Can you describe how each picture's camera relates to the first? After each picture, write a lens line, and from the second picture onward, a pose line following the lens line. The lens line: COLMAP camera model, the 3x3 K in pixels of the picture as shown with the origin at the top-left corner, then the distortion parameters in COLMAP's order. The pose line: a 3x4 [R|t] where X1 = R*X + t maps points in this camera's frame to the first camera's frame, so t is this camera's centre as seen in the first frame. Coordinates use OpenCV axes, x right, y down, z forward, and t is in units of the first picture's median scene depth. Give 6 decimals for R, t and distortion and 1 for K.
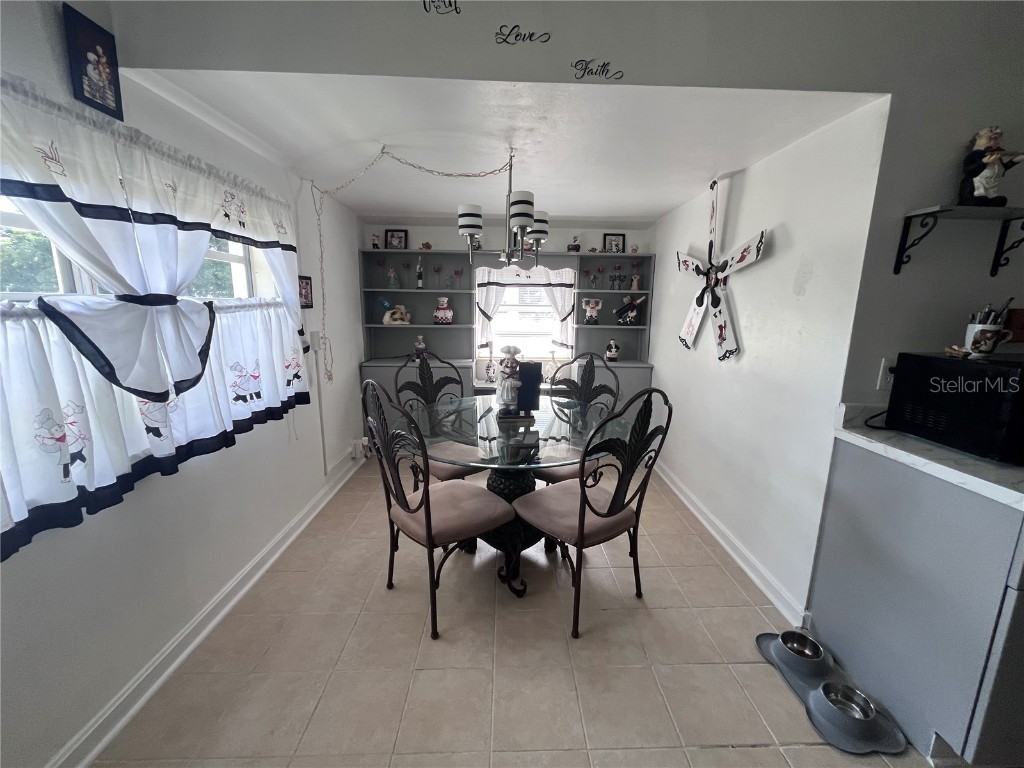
lens RADIAL K [[412.3, 0, 517.6], [0, 412.3, 384.5], [0, 0, 1]] dist [-0.002463, -0.000143]
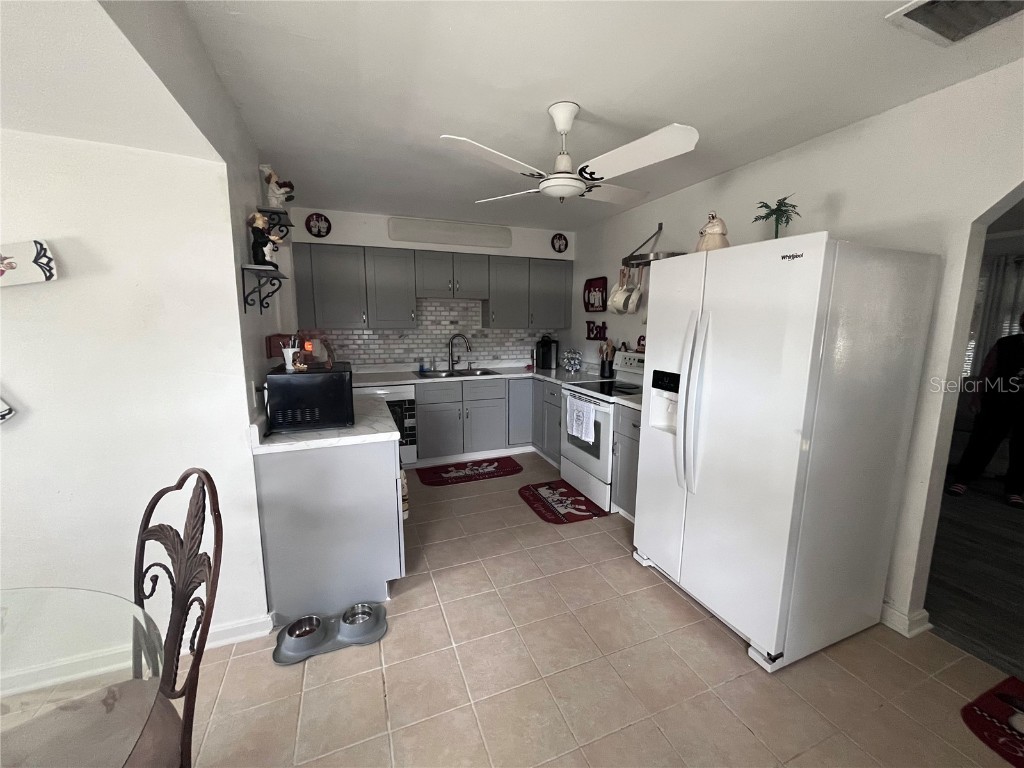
lens RADIAL K [[412.3, 0, 520.9], [0, 412.3, 381.8], [0, 0, 1]] dist [-0.002463, -0.000143]
pose [[-0.357234, -0.153539, 0.921309, -0.421015], [0.165802, 0.960306, 0.224327, -0.165580], [-0.919181, 0.232892, -0.317597, 0.535315]]
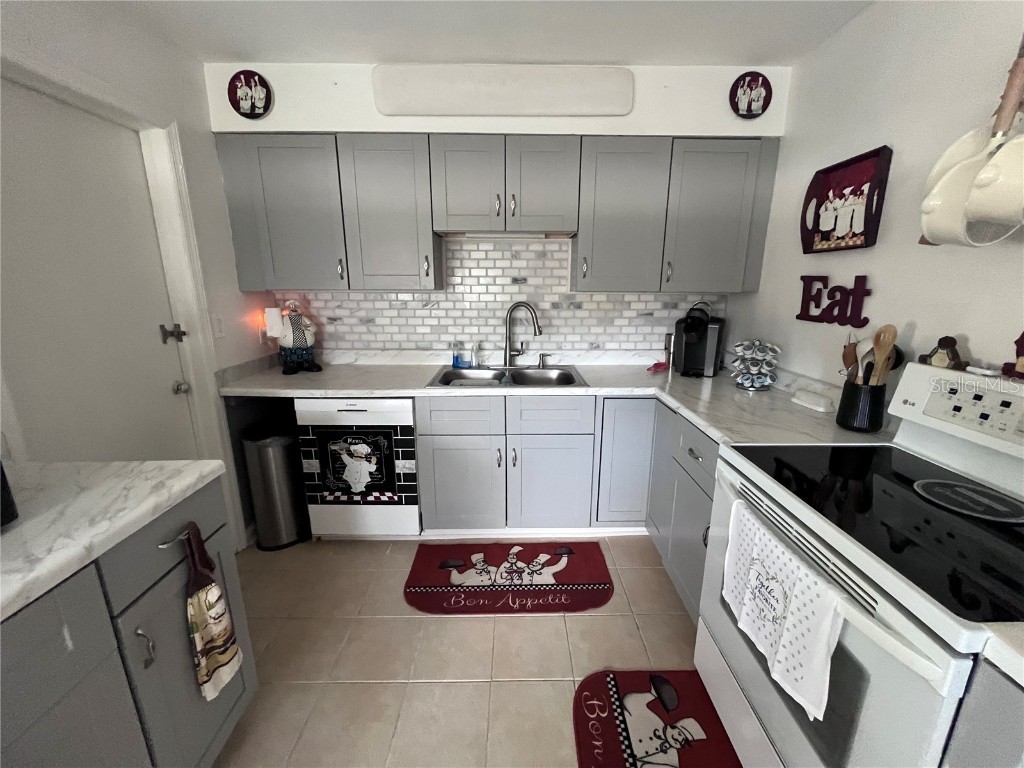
lens RADIAL K [[412.3, 0, 519.0], [0, 412.3, 383.3], [0, 0, 1]] dist [-0.002463, -0.000143]
pose [[0.012337, -0.249712, 0.968242, 0.609421], [0.183939, 0.952358, 0.243272, -0.031502], [-0.982860, 0.175096, 0.057681, 0.035010]]
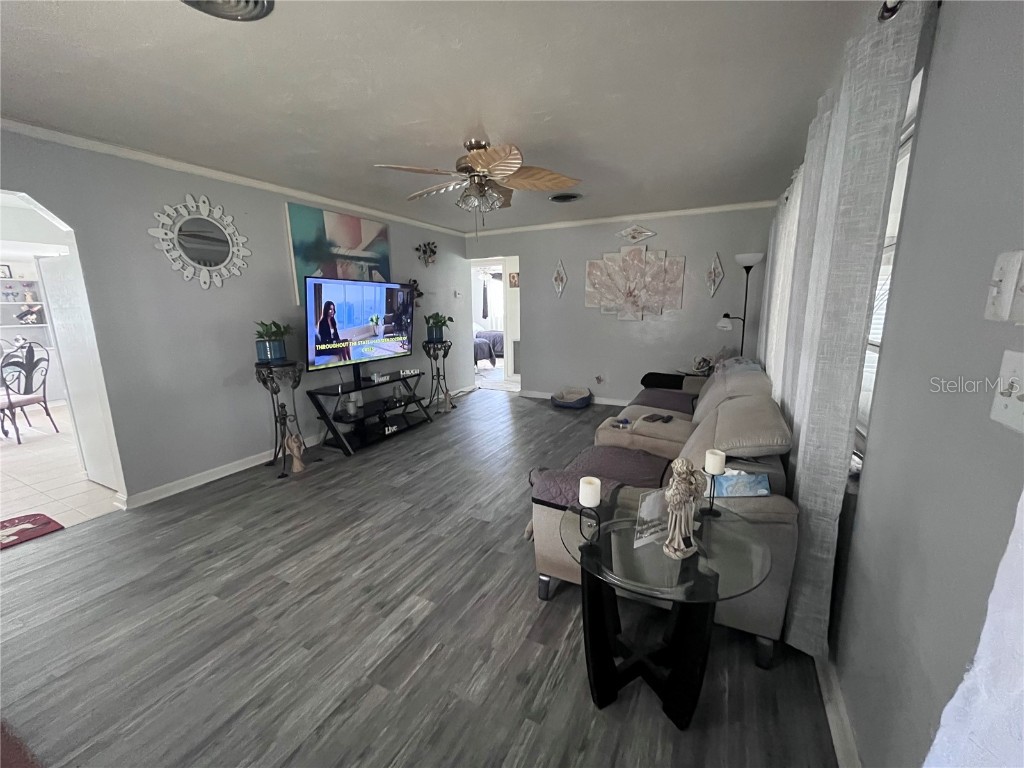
lens RADIAL K [[412.3, 0, 514.0], [0, 412.3, 384.3], [0, 0, 1]] dist [-0.002463, -0.000143]
pose [[0.480073, -0.184155, 0.857681, -0.446670], [0.184115, 0.977092, 0.106738, 0.486185], [-0.857690, 0.106670, 0.502981, -2.596532]]
